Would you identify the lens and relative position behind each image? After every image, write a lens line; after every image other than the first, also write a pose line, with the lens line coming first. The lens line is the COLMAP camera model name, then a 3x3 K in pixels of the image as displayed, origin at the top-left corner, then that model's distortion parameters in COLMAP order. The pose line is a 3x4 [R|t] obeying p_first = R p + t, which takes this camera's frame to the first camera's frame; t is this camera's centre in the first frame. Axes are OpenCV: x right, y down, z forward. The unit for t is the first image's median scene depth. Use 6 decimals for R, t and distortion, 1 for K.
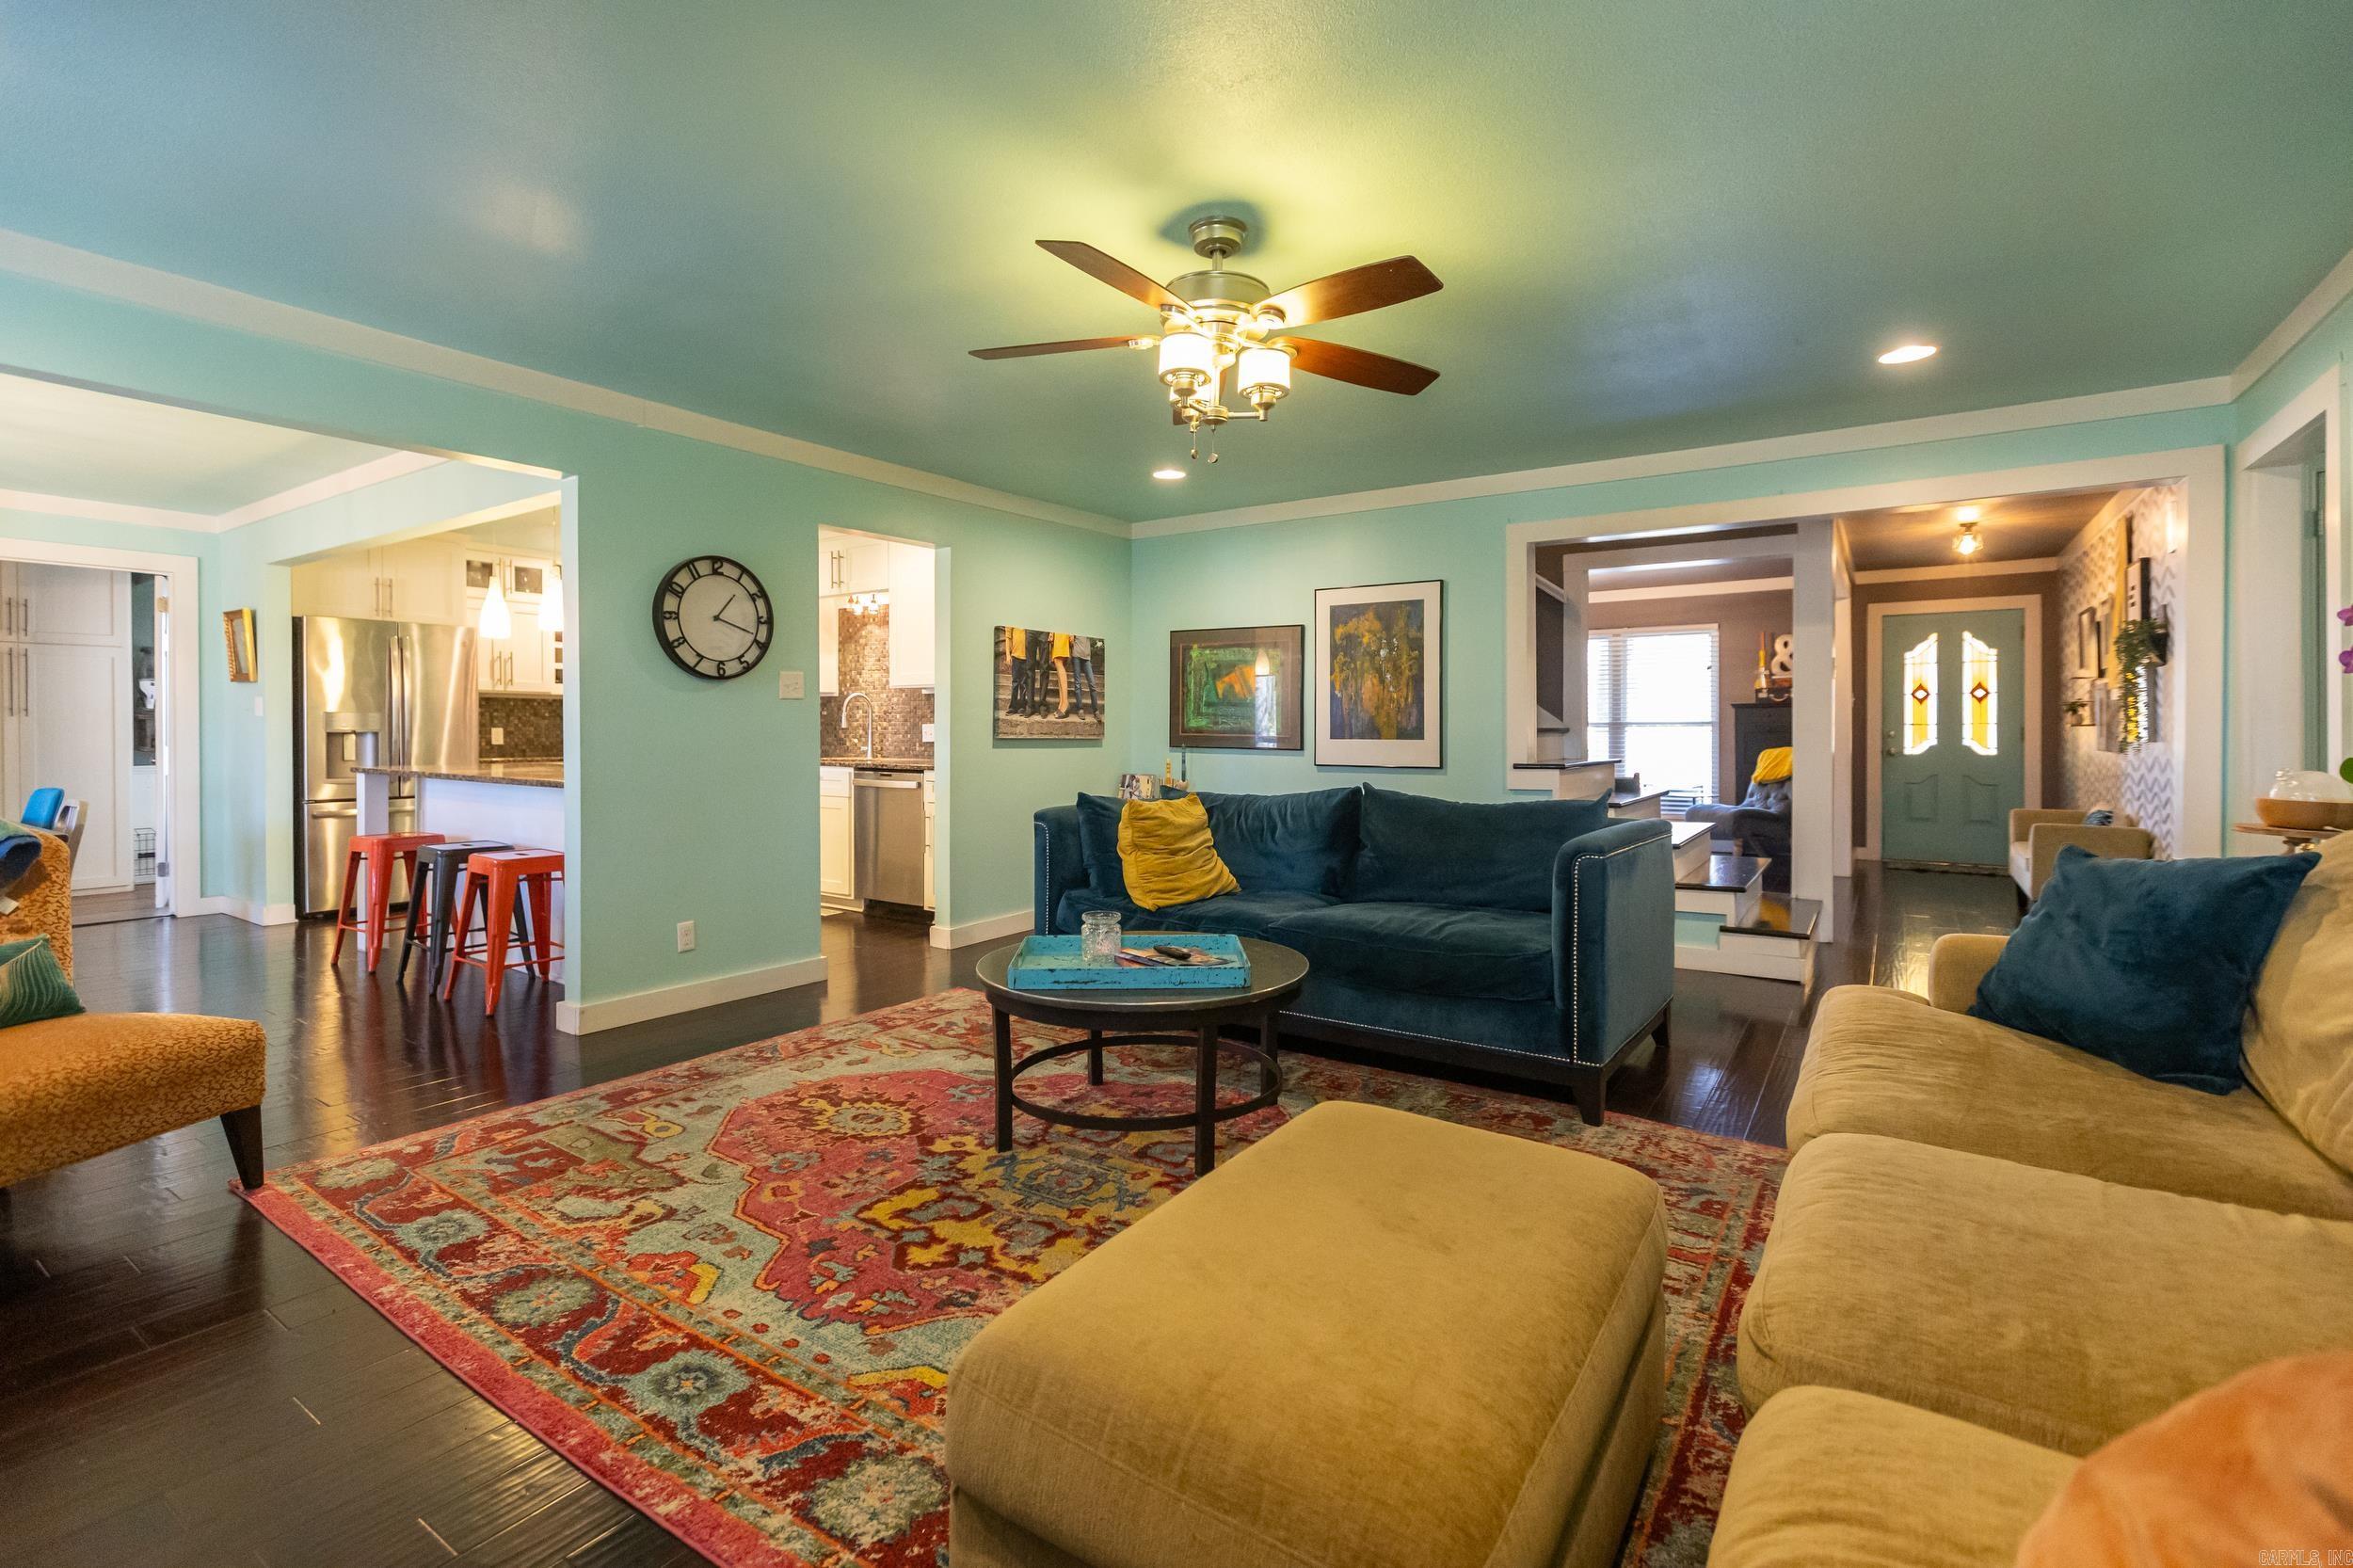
lens RADIAL K [[1074.5, 0, 1165.4], [0, 1074.5, 733.3], [0, 0, 1]] dist [-0.000098, 0.000449]
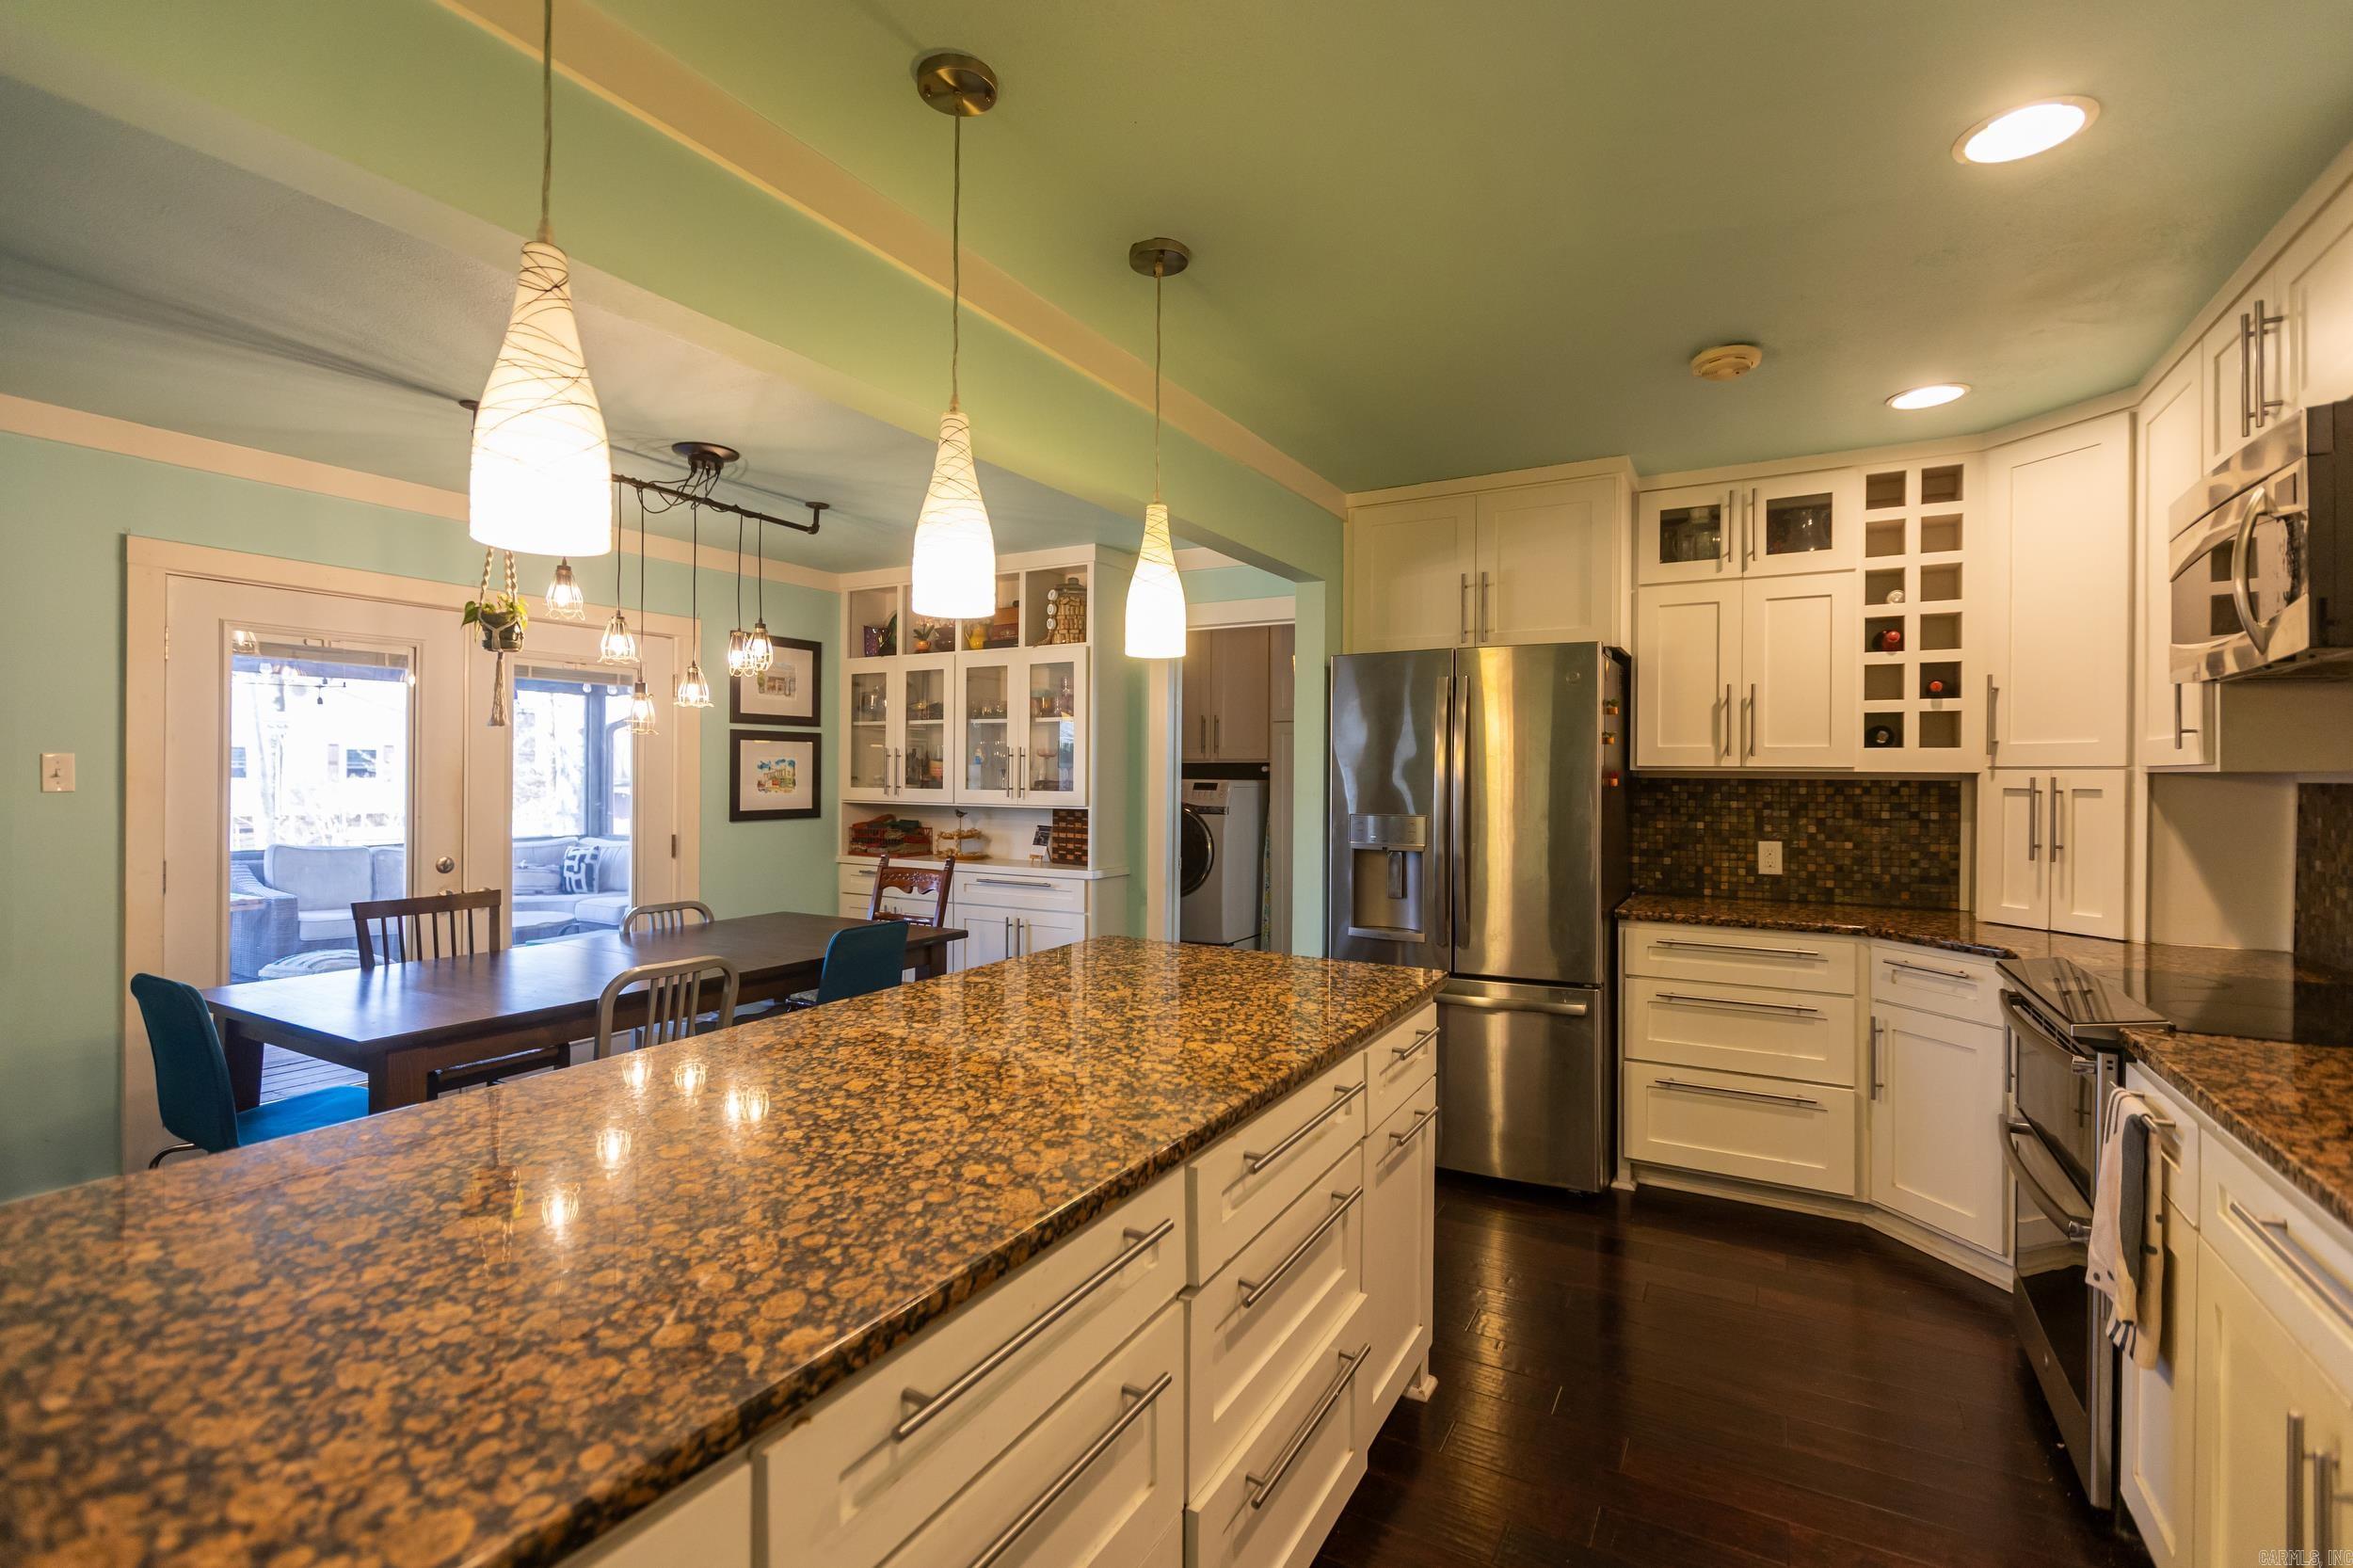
lens RADIAL K [[1074.5, 0, 1209.2], [0, 1074.5, 767.0], [0, 0, 1]] dist [-0.000098, 0.000449]
pose [[0.090471, -0.002978, -0.995895, -0.267684], [-0.007885, 0.999962, -0.003707, -0.060472], [0.995868, 0.008188, 0.090444, 1.202484]]
